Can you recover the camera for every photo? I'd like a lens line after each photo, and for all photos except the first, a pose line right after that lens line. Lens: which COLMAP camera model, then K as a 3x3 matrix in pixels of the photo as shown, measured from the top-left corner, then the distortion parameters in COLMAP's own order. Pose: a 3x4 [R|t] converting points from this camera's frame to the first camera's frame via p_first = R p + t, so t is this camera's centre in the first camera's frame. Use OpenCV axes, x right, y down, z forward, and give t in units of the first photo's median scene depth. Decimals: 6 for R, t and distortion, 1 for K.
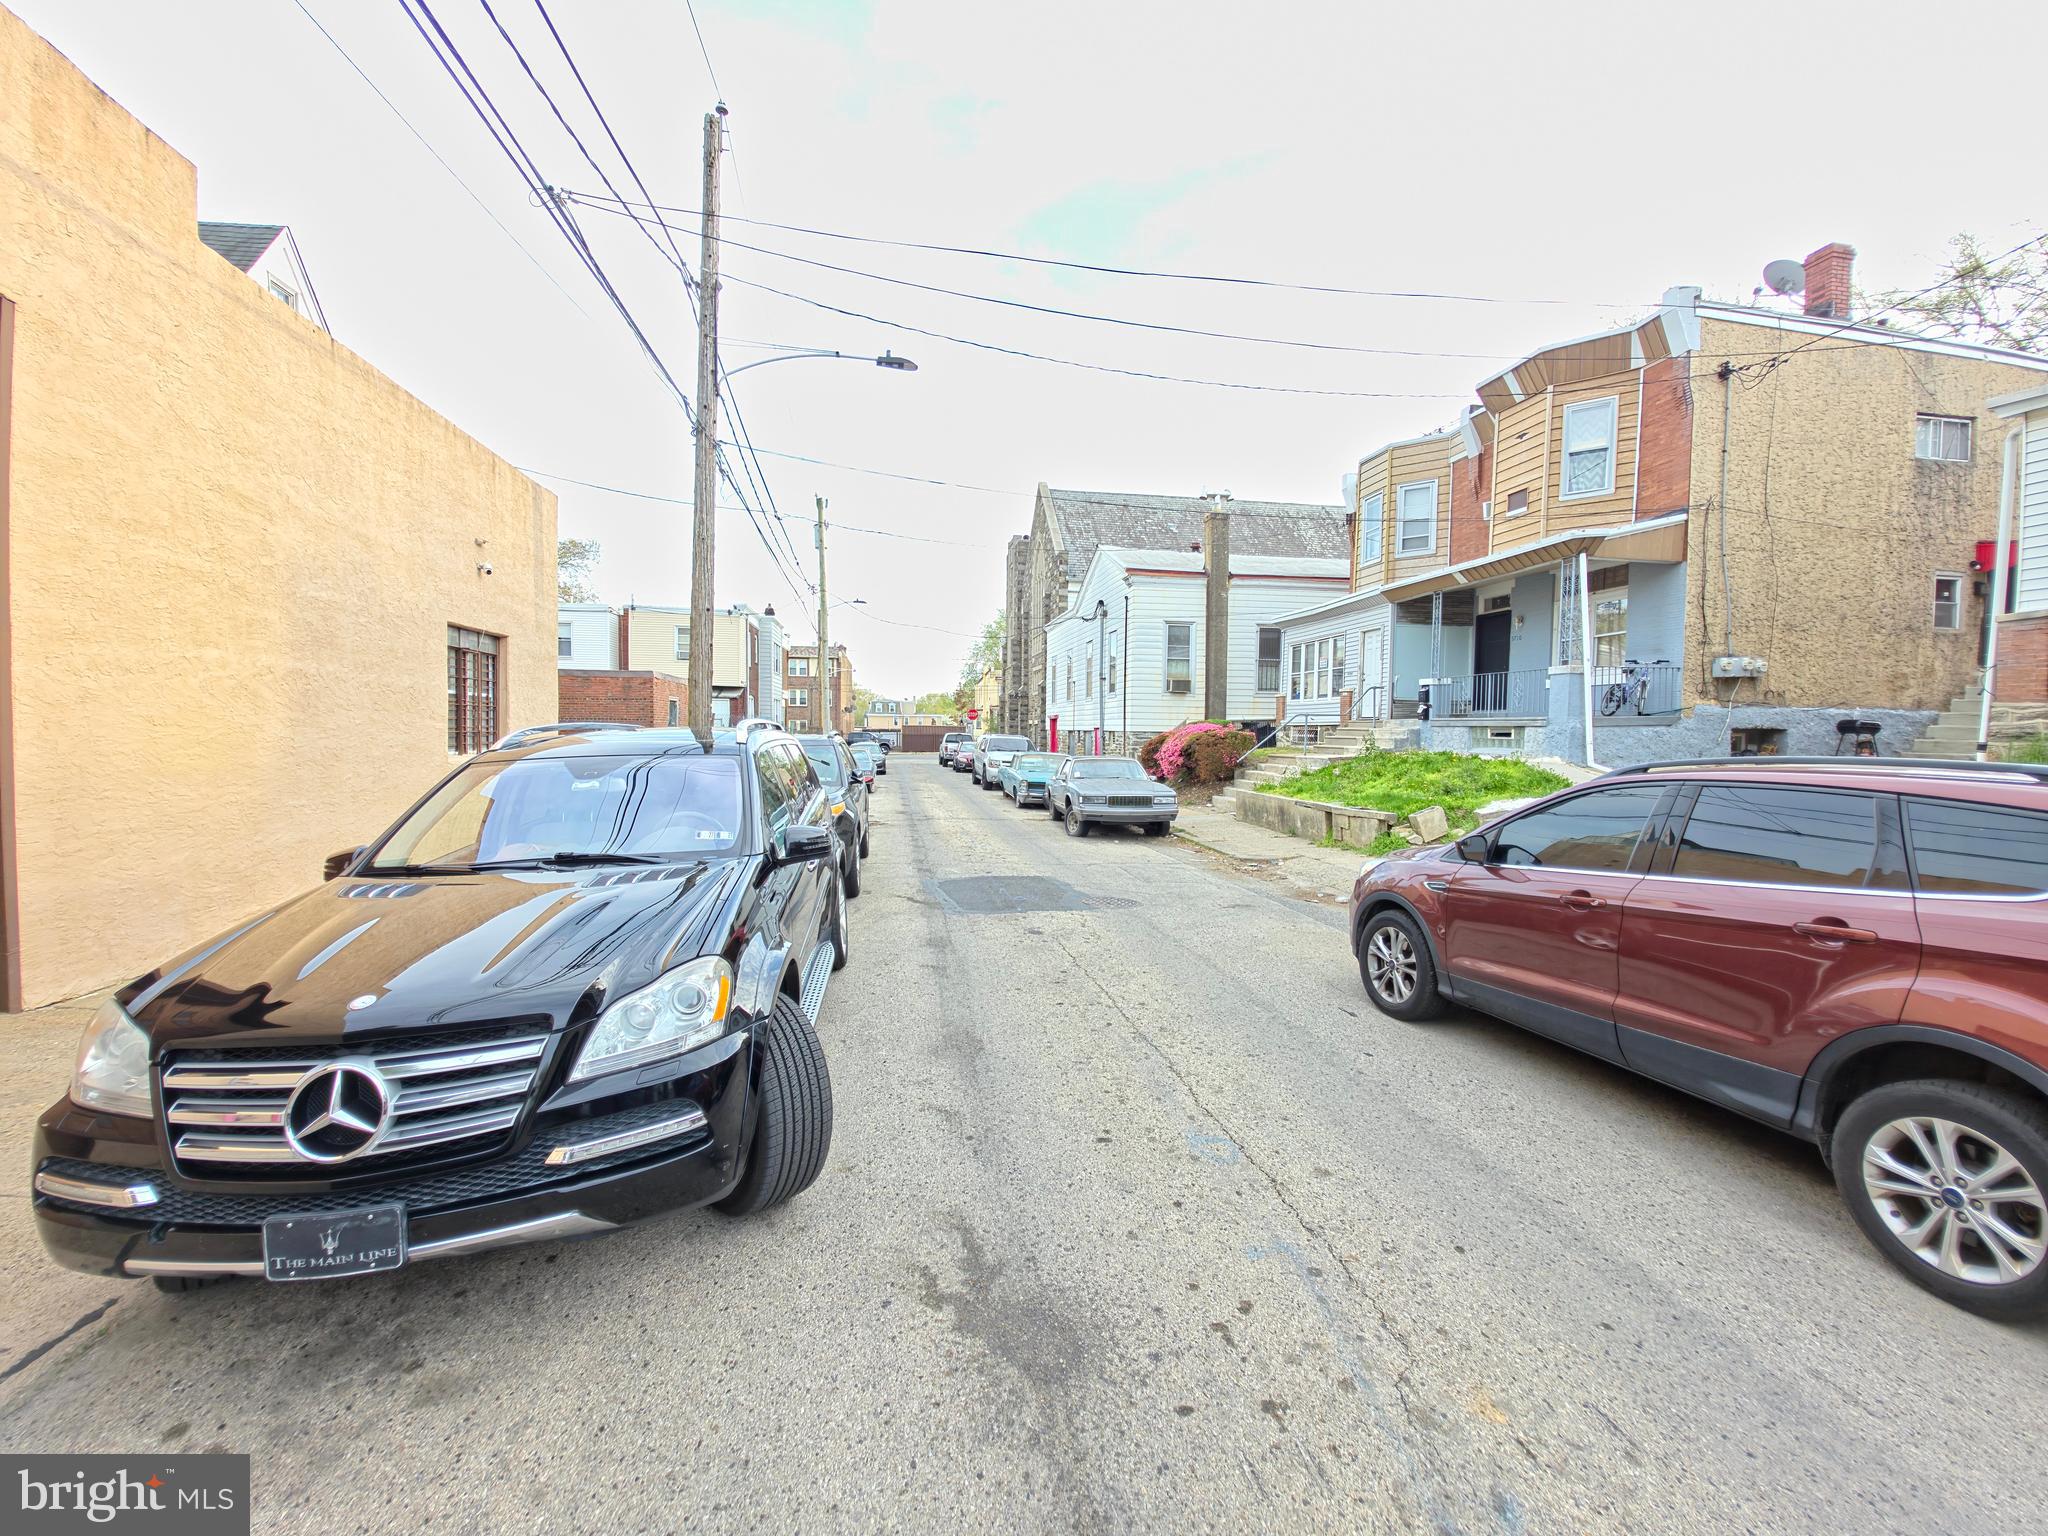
lens RADIAL K [[814.9, 0, 1021.1], [0, 814.9, 762.7], [0, 0, 1]] dist [0.010555, -0.006854]
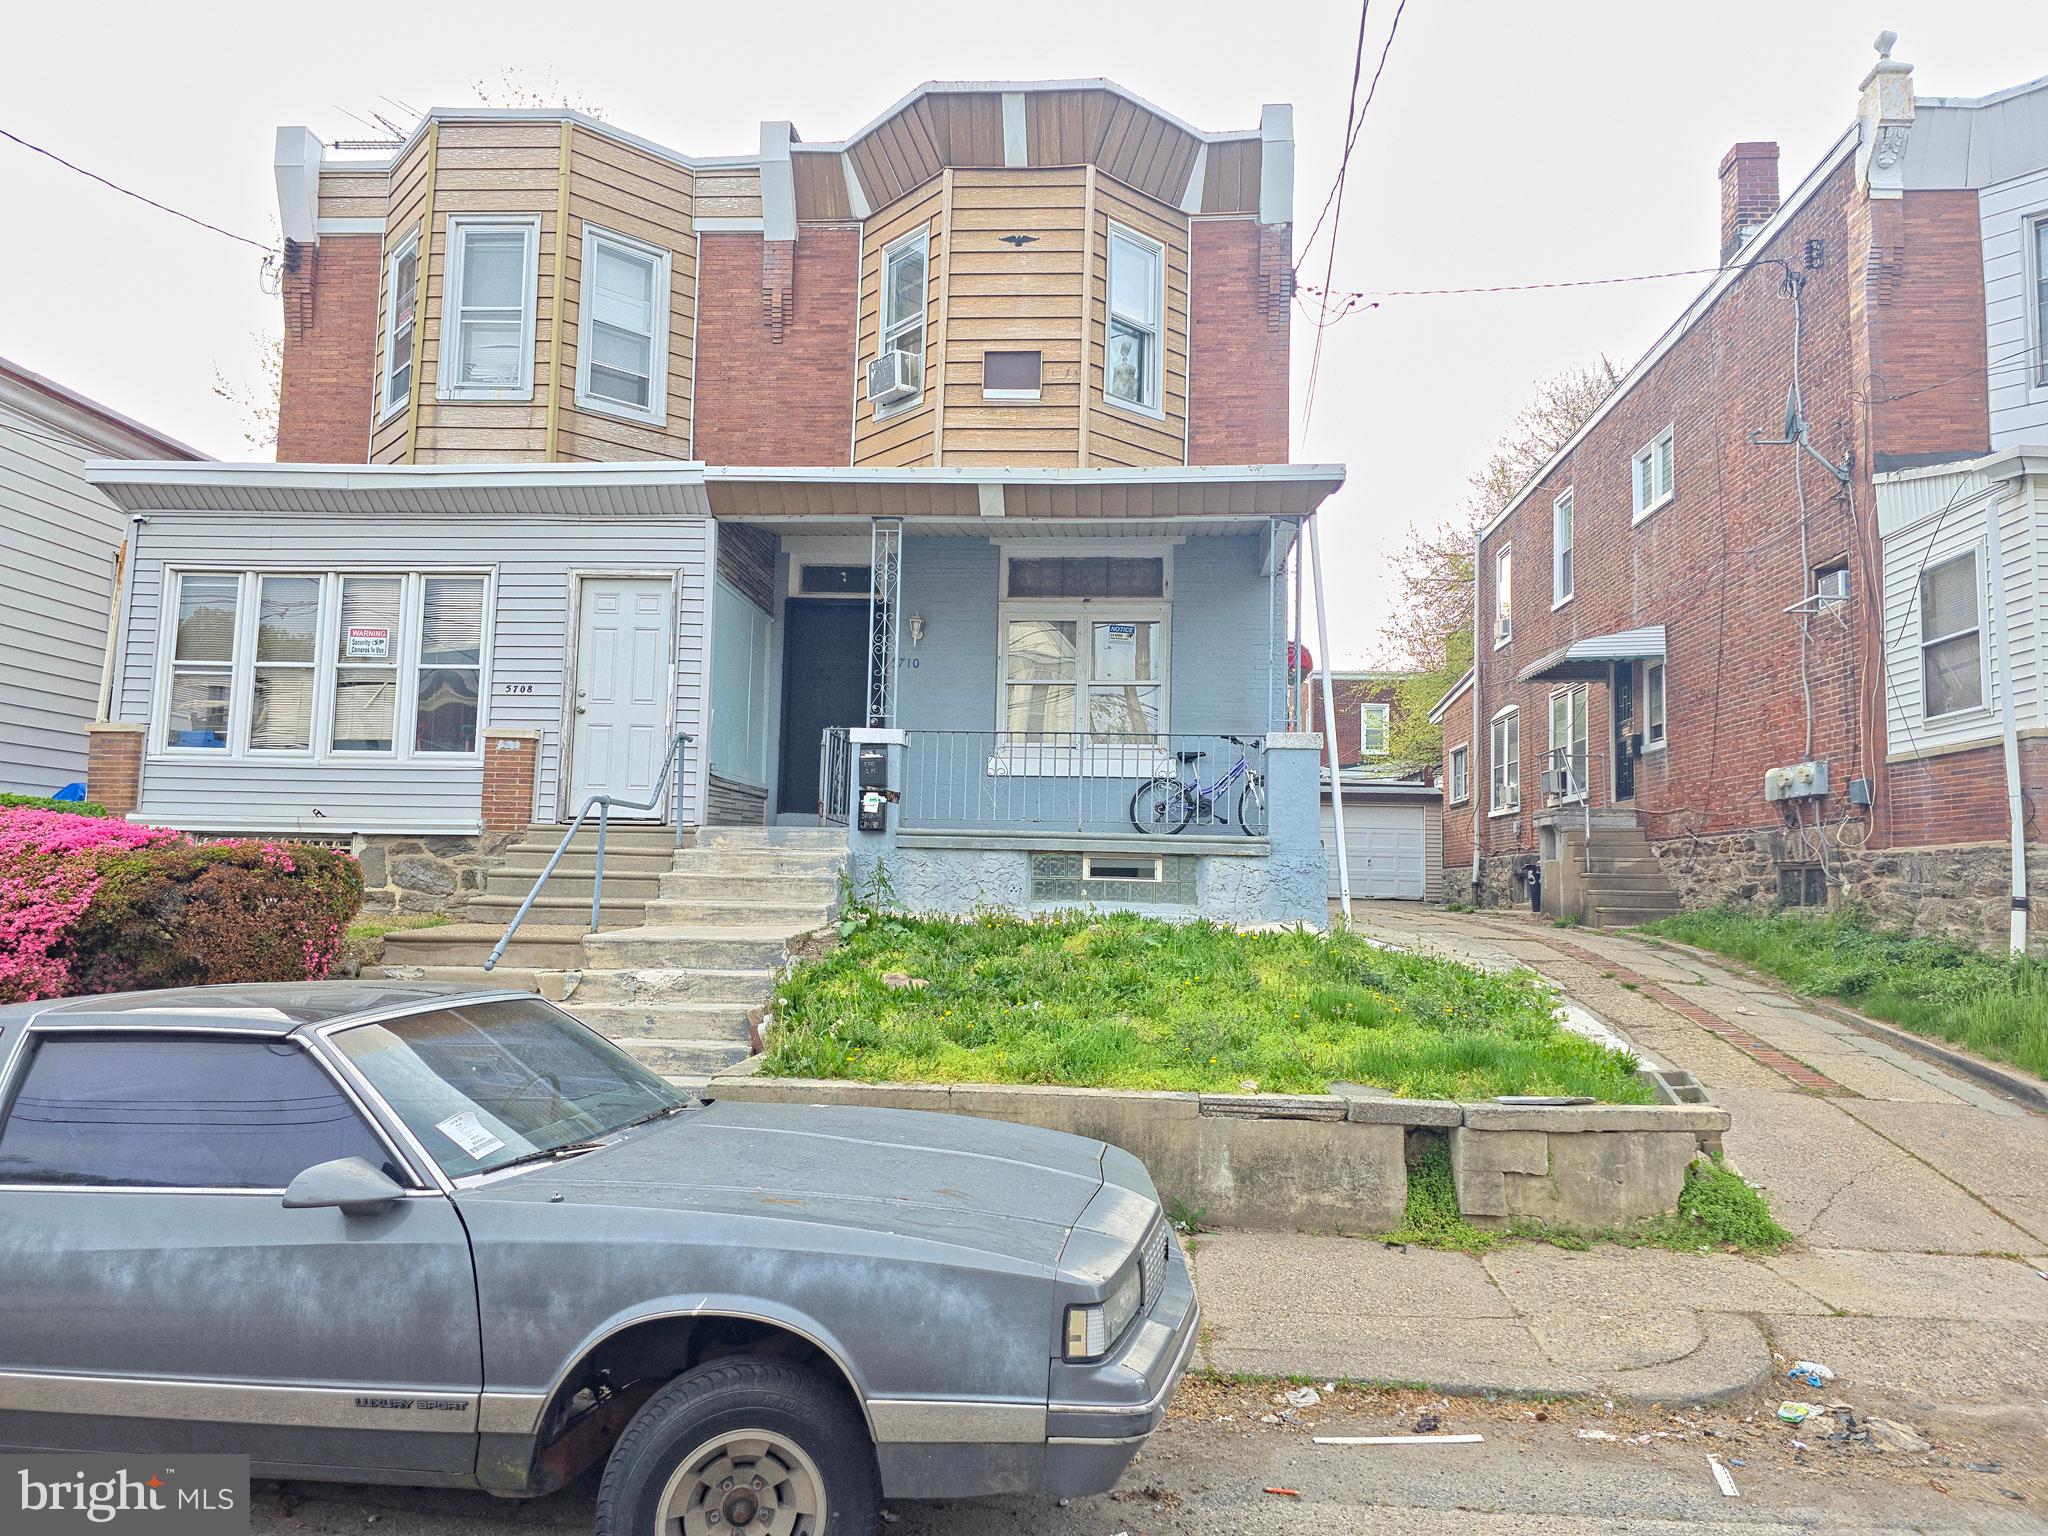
lens RADIAL K [[1374.8, 0, 1009.1], [0, 1374.8, 765.7], [0, 0, 1]] dist [0.078258, -0.072888]
pose [[0.236605, 0.083216, 0.968036, -0.151772], [0.020012, 0.995697, -0.090485, -0.026378], [-0.971400, 0.040782, 0.233921, 0.893144]]
